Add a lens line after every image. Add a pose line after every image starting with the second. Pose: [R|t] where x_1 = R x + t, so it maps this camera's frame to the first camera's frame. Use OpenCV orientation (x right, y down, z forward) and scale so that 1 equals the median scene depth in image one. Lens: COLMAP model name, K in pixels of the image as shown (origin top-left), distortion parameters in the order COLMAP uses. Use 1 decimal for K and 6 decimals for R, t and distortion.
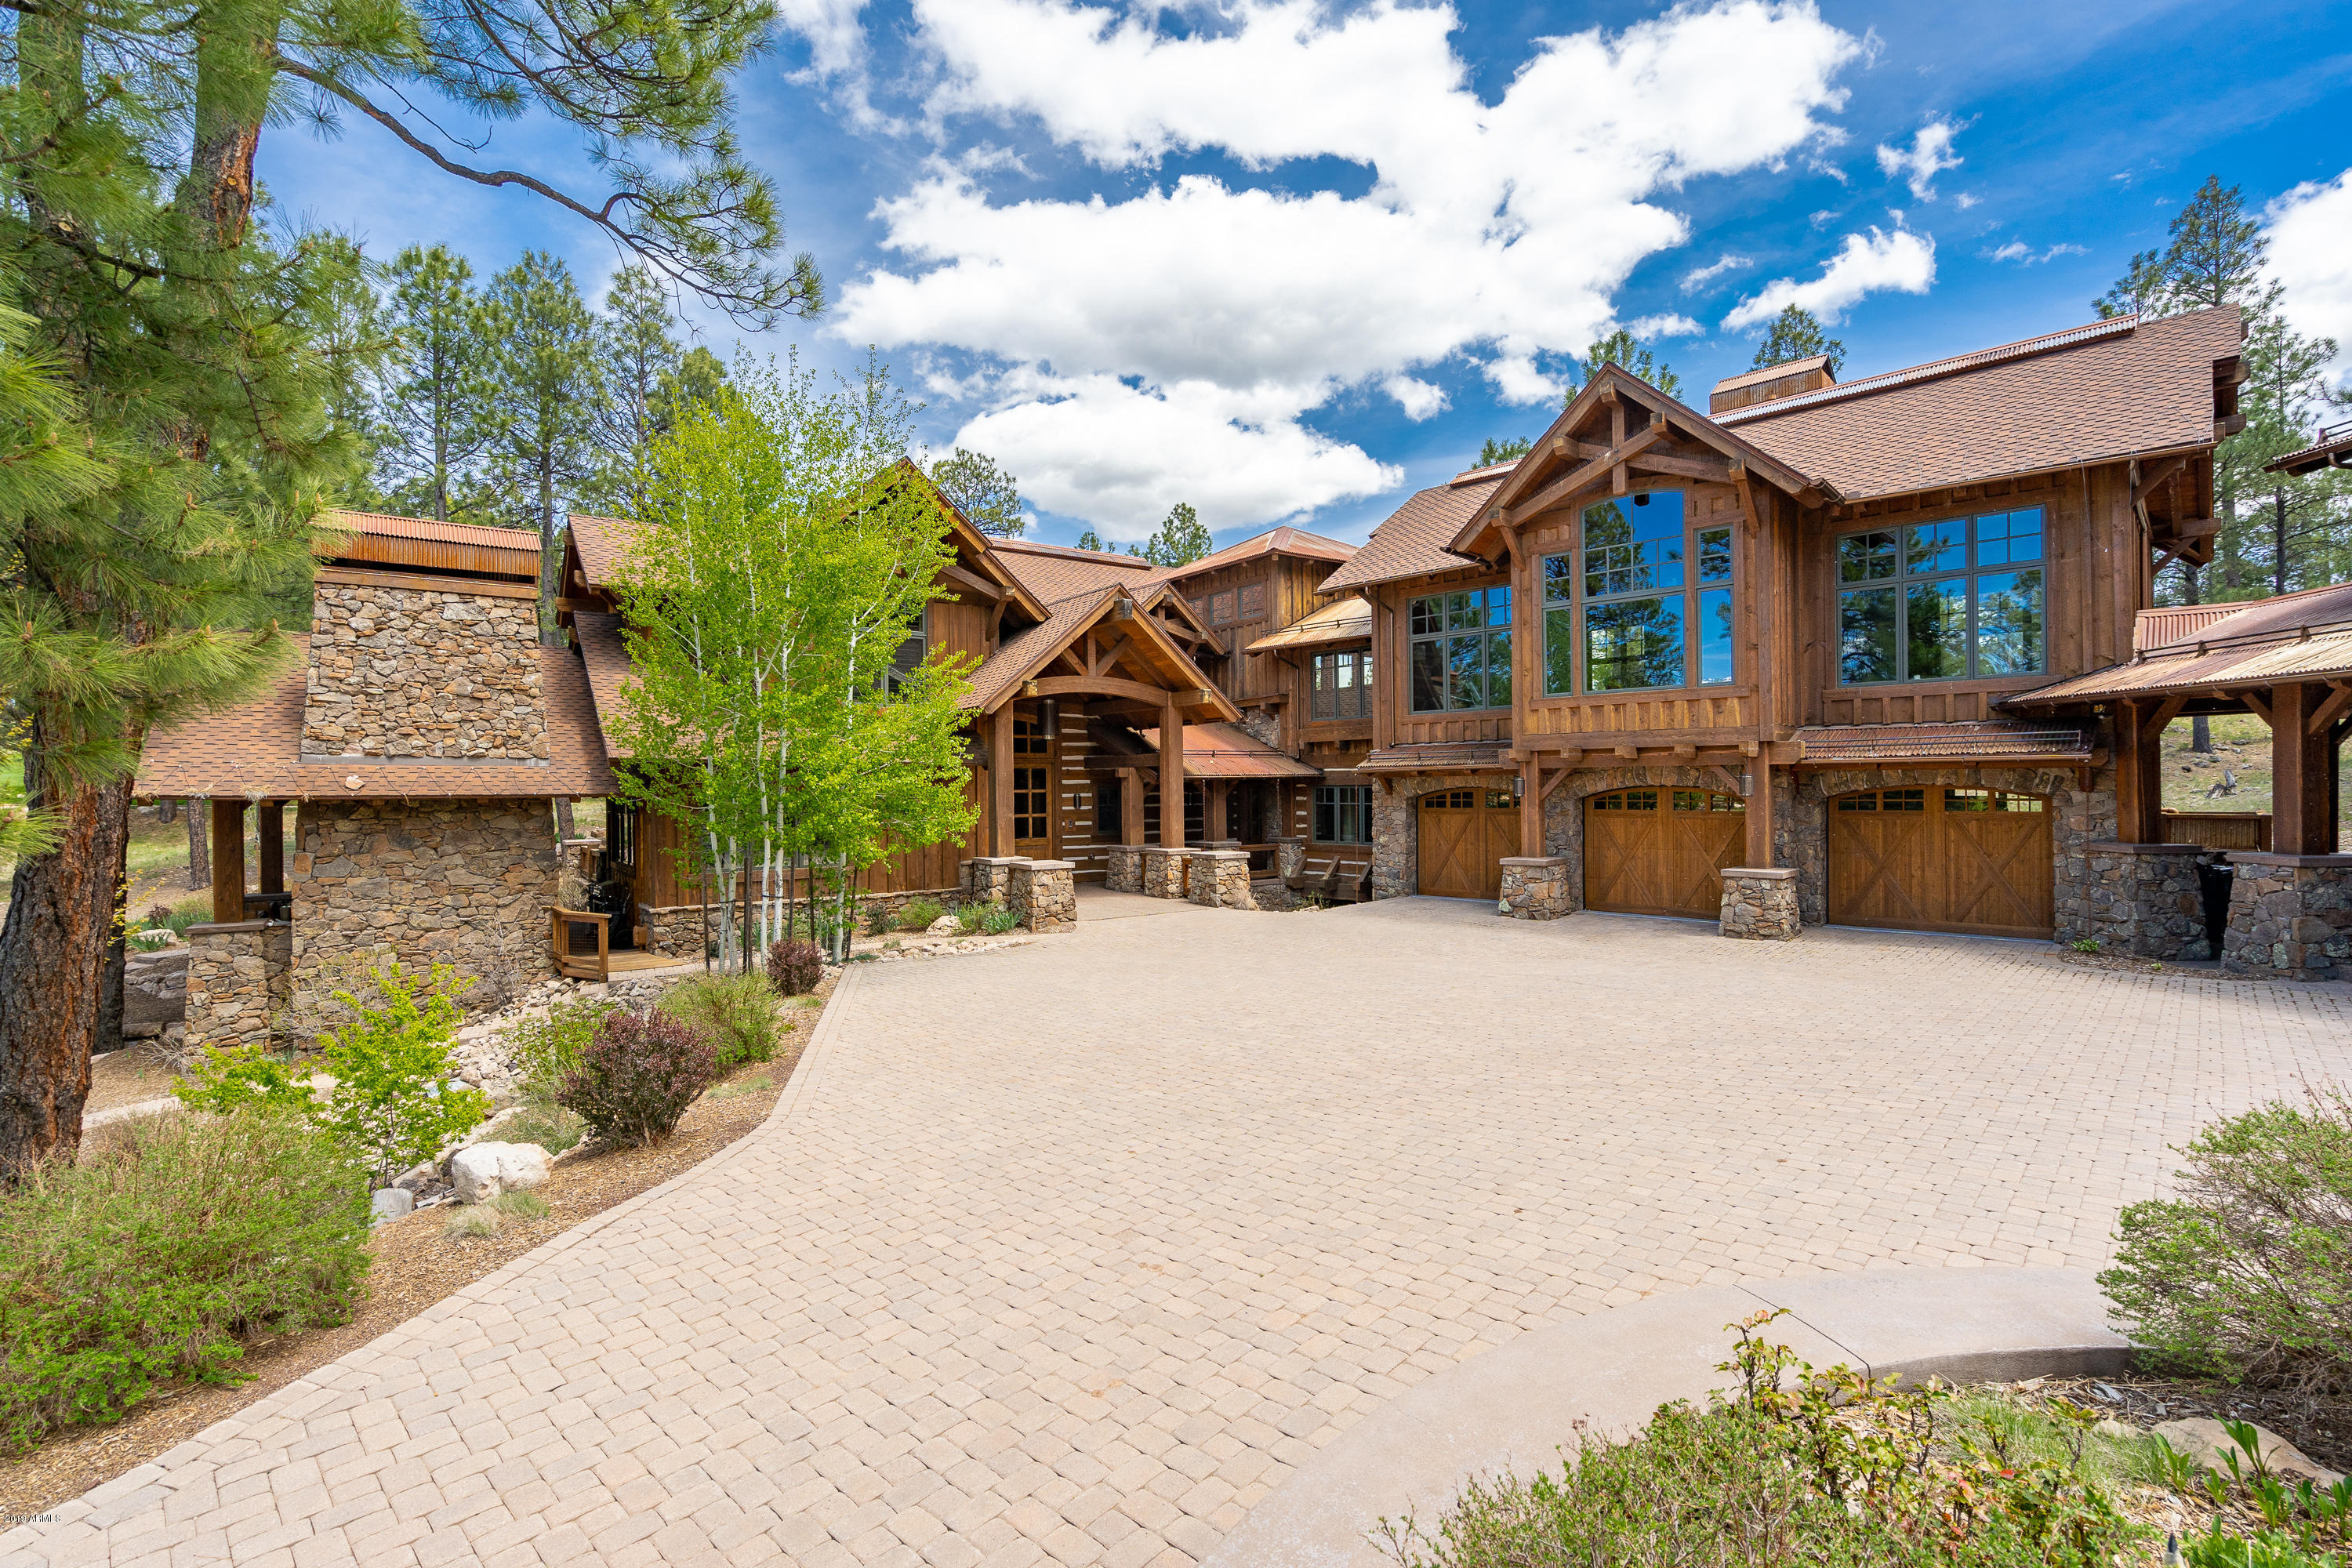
lens RADIAL K [[1056.0, 0, 1185.4], [0, 1056.0, 784.1], [0, 0, 1]] dist [-0.004927, 0.000044]
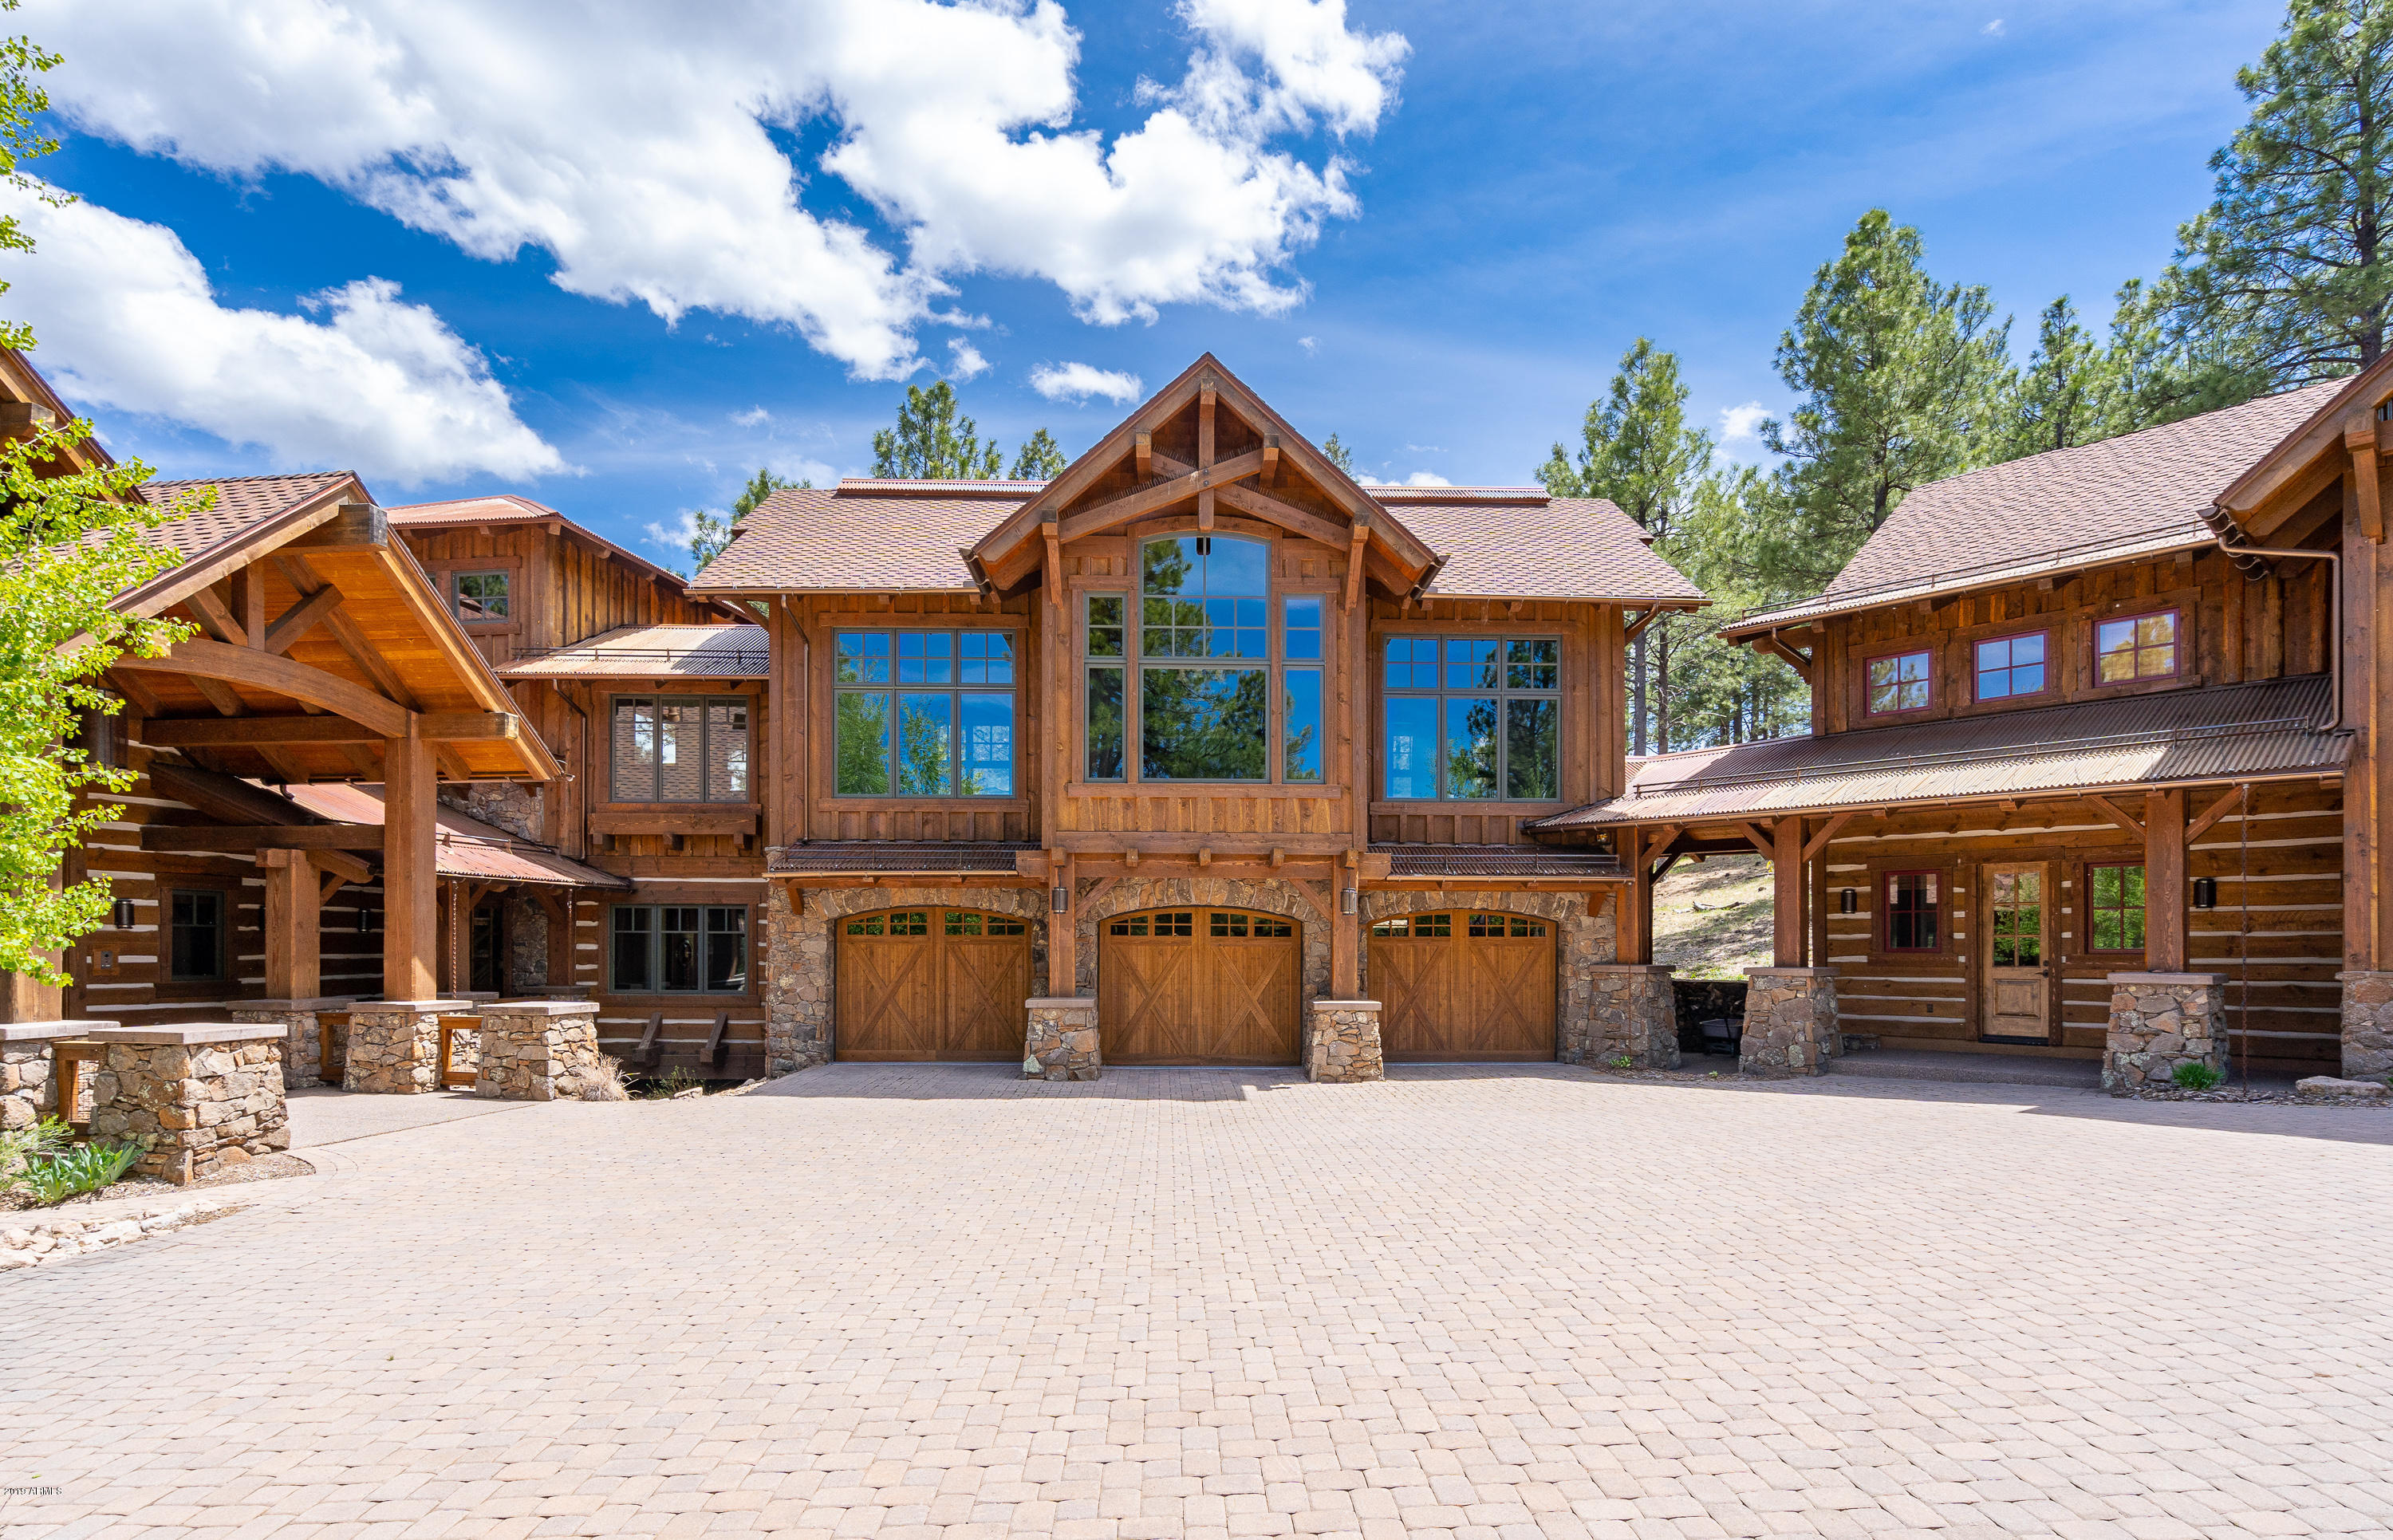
lens RADIAL K [[1189.2, 0, 1200.5], [0, 1189.2, 934.4], [0, 0, 1]] dist [-0.001014, -0.000032]
pose [[0.701542, 0.020539, 0.712332, -0.208418], [-0.013827, 0.999789, -0.015210, 0.038775], [-0.712494, 0.000821, 0.701678, 0.365403]]
